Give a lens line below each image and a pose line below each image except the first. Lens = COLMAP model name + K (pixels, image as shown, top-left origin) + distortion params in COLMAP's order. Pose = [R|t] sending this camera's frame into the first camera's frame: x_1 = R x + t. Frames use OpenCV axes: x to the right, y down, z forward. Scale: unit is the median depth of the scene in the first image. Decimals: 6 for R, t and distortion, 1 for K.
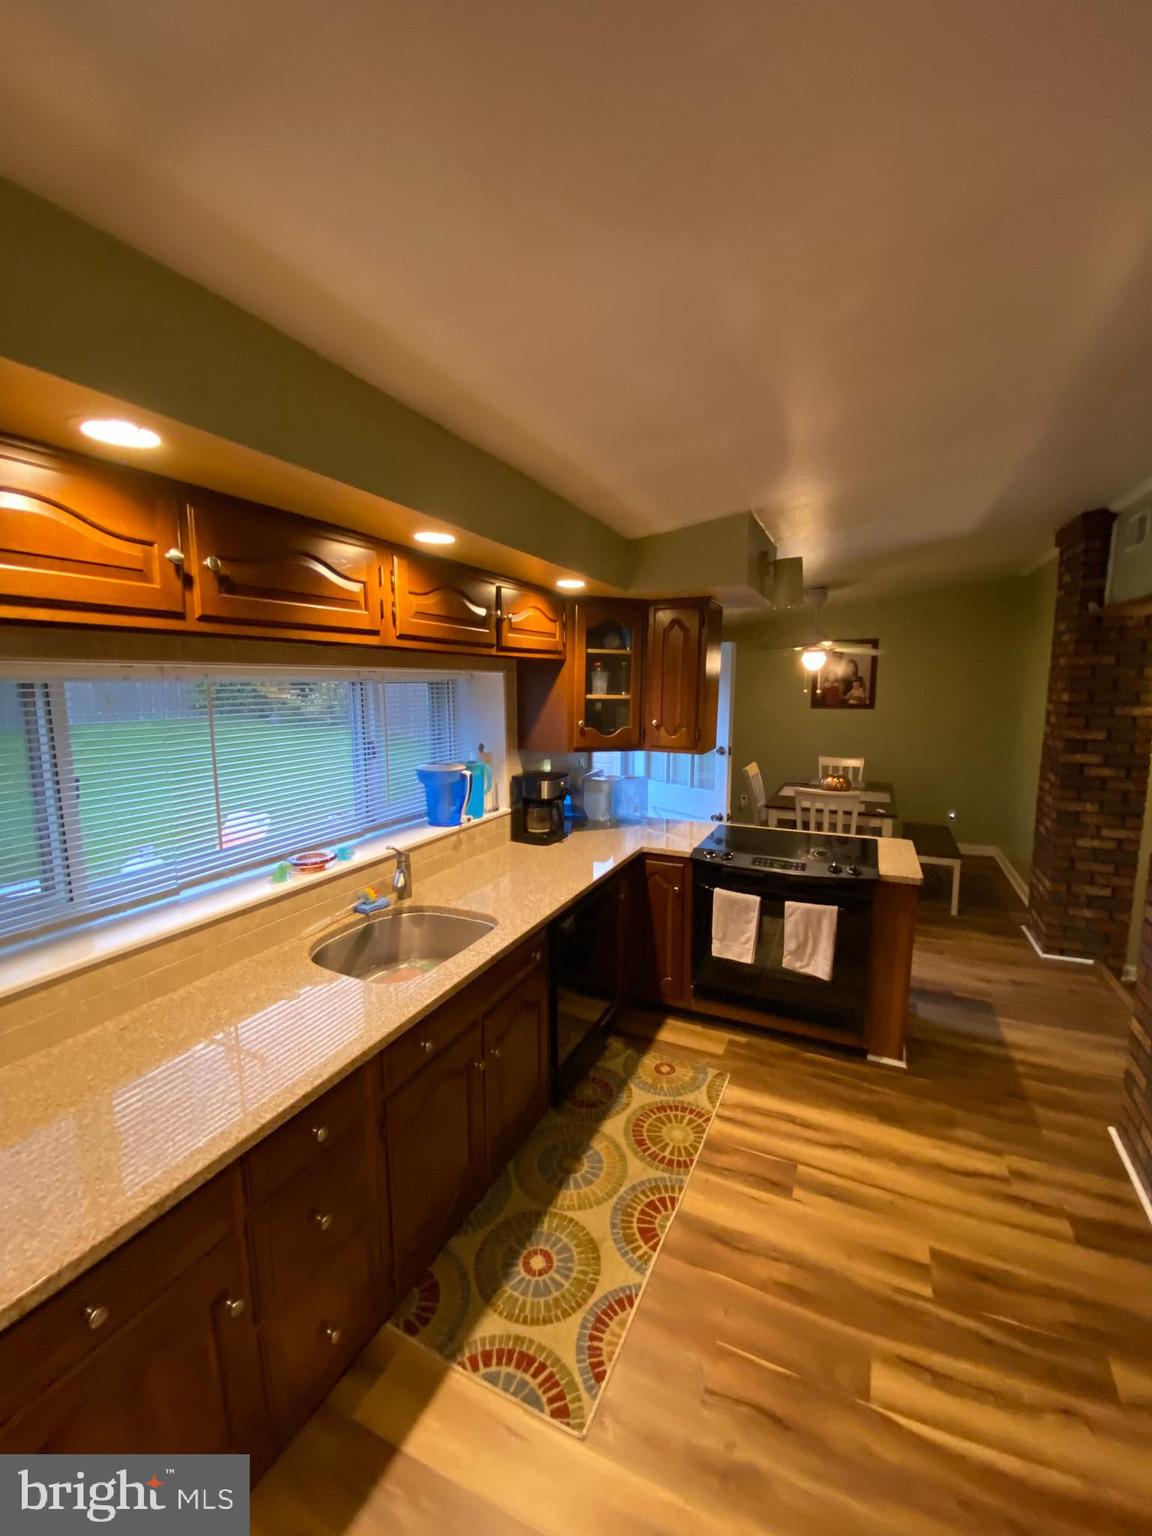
lens RADIAL K [[618.6, 0, 579.1], [0, 618.6, 765.3], [0, 0, 1]] dist [0.021113, -0.022803]
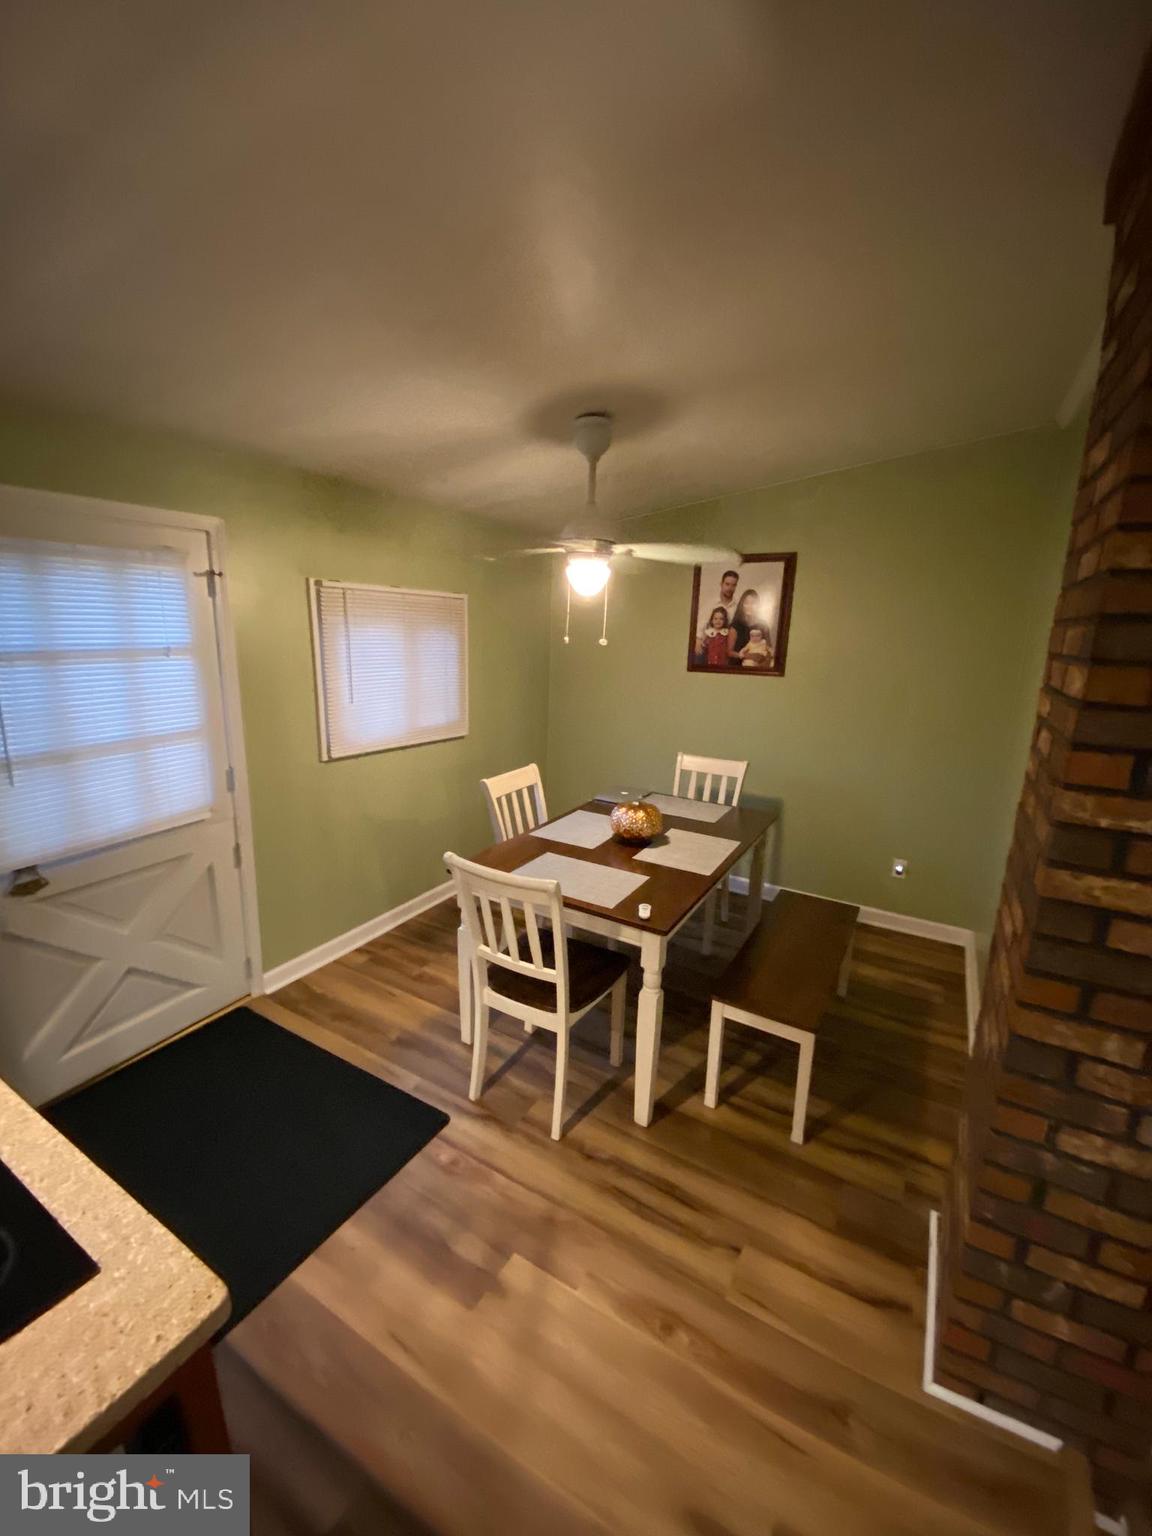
lens RADIAL K [[618.6, 0, 579.1], [0, 618.6, 765.3], [0, 0, 1]] dist [0.021113, -0.022803]
pose [[0.995737, 0.051381, -0.076604, 0.586975], [-0.044729, 0.995278, 0.086149, -0.086916], [0.080668, -0.082356, 0.993333, 0.701668]]
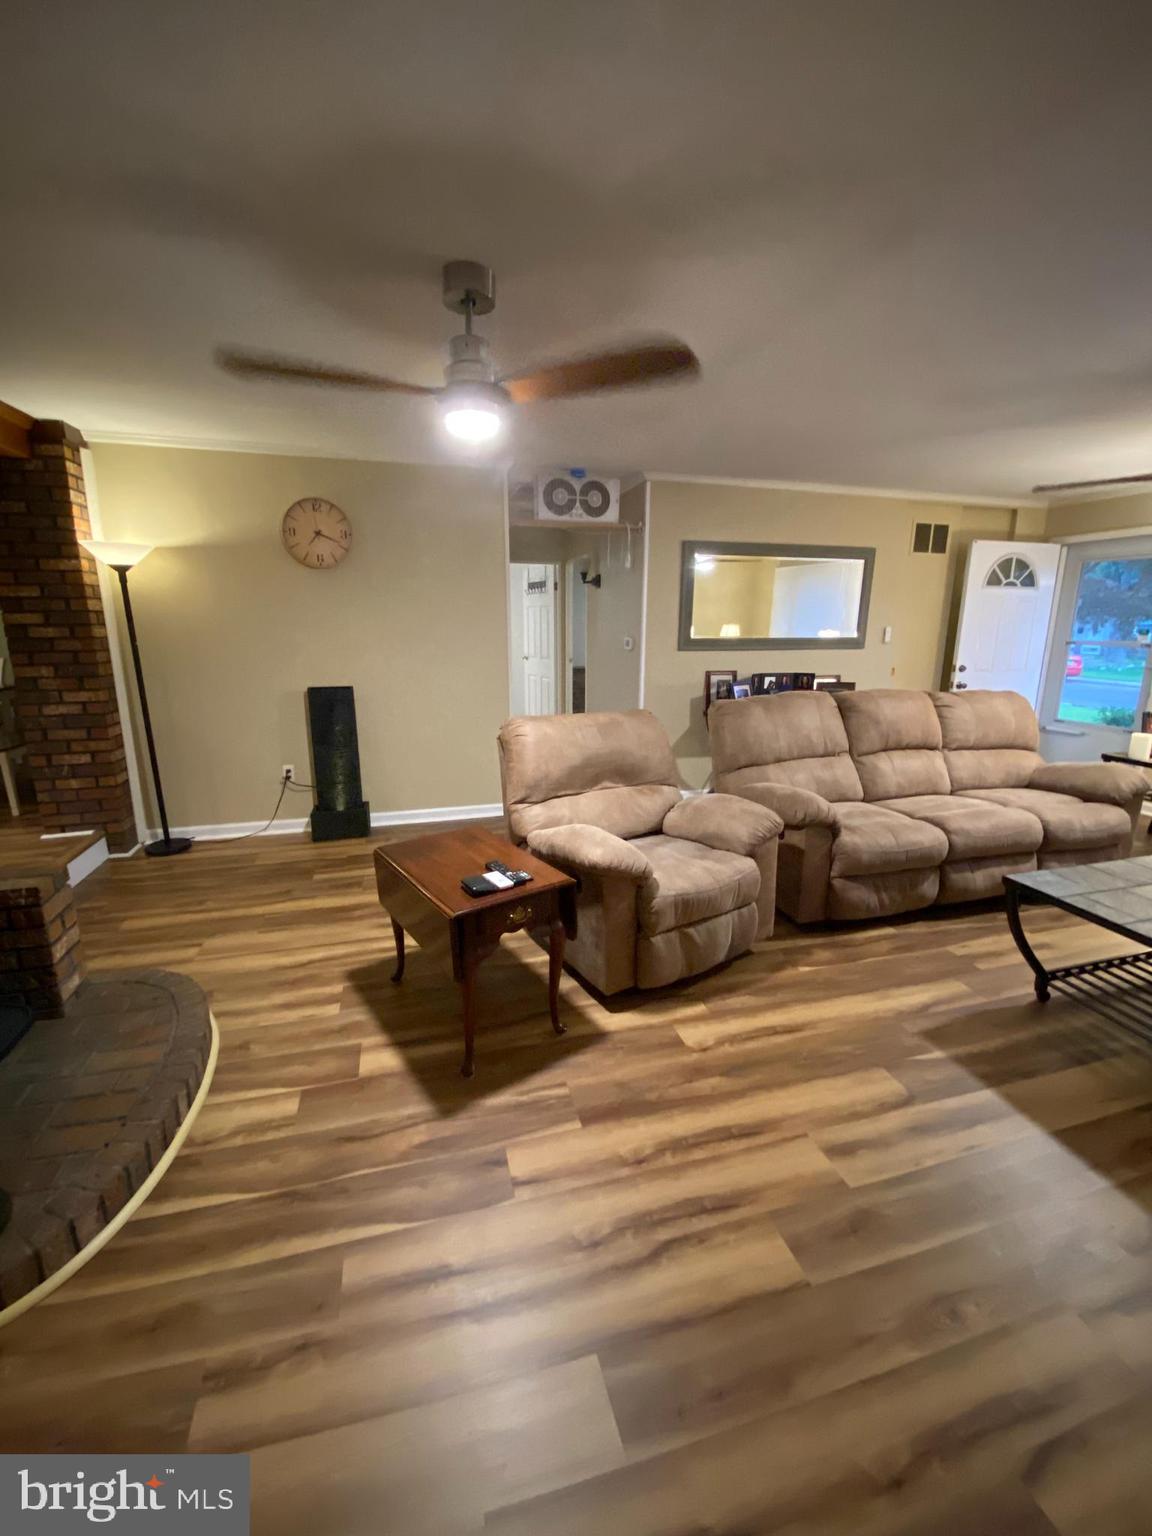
lens RADIAL K [[618.6, 0, 579.1], [0, 618.6, 765.3], [0, 0, 1]] dist [0.021113, -0.022803]
pose [[0.759095, -0.145080, 0.634608, 0.835776], [0.090131, 0.988884, 0.118261, 0.173332], [-0.644711, -0.032573, 0.763732, -0.245290]]
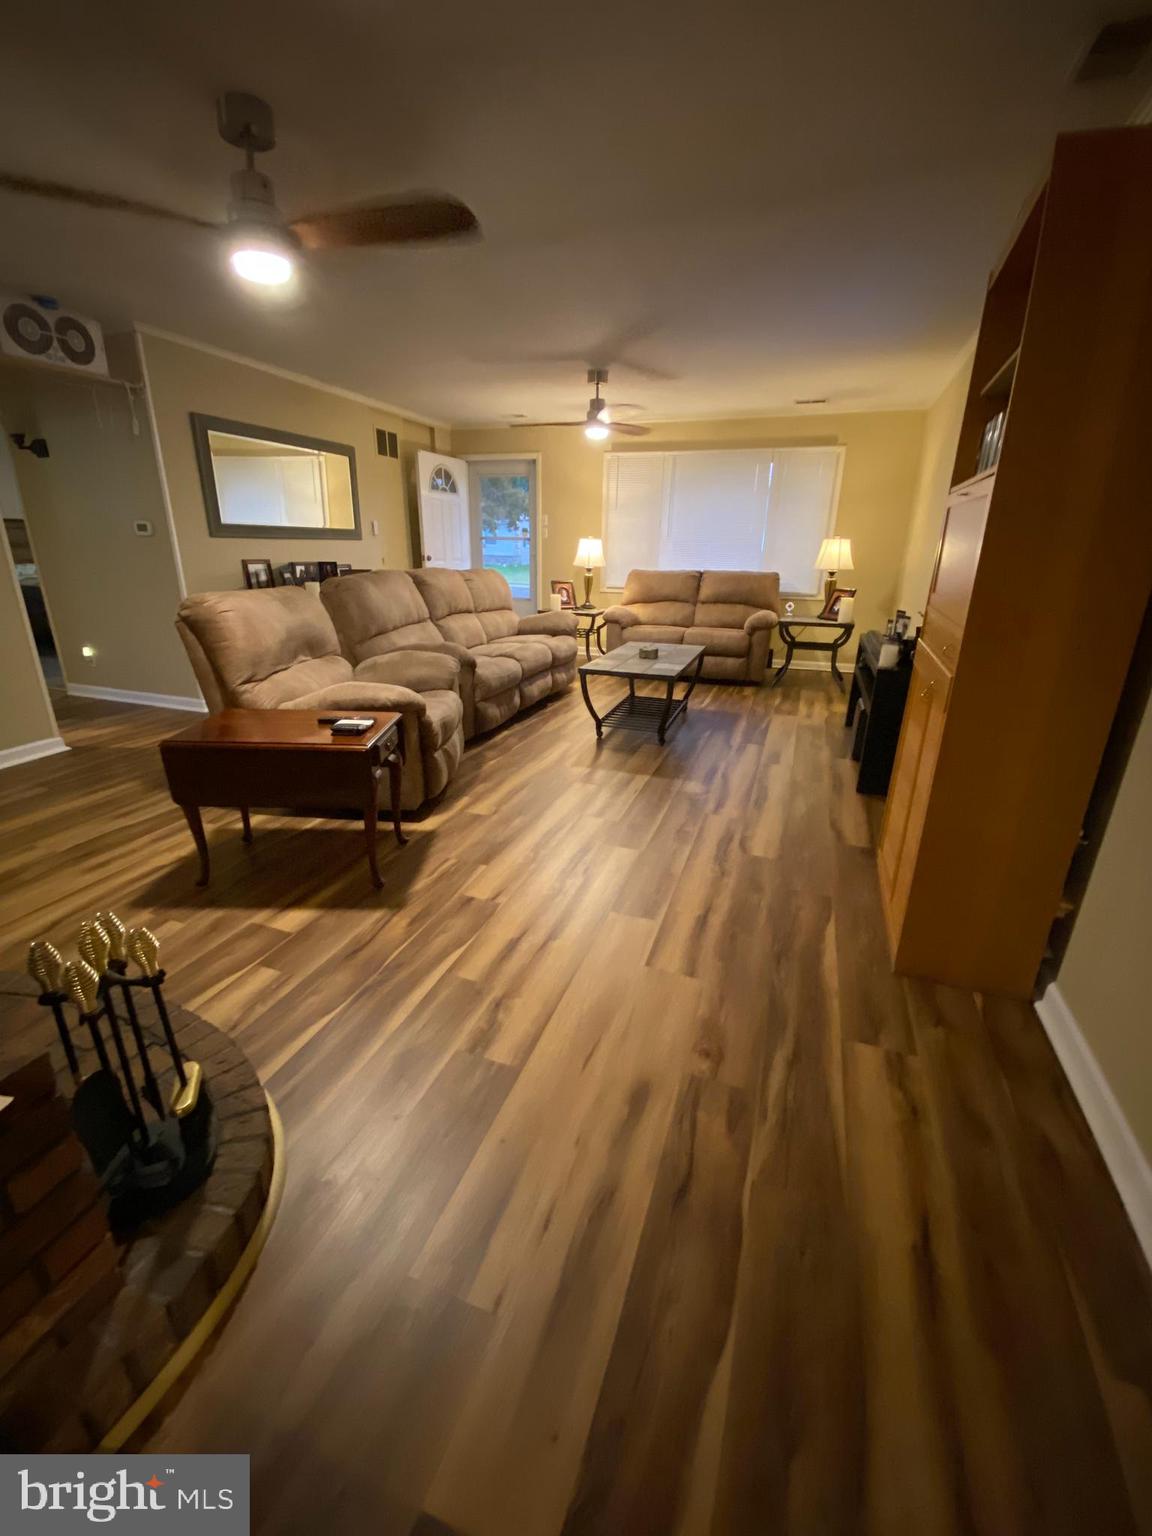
lens RADIAL K [[618.6, 0, 579.1], [0, 618.6, 765.3], [0, 0, 1]] dist [0.021113, -0.022803]
pose [[-0.093955, -0.341661, 0.935115, 0.497737], [0.118488, 0.928757, 0.351243, 0.179949], [-0.988500, 0.143801, -0.046779, 0.029623]]
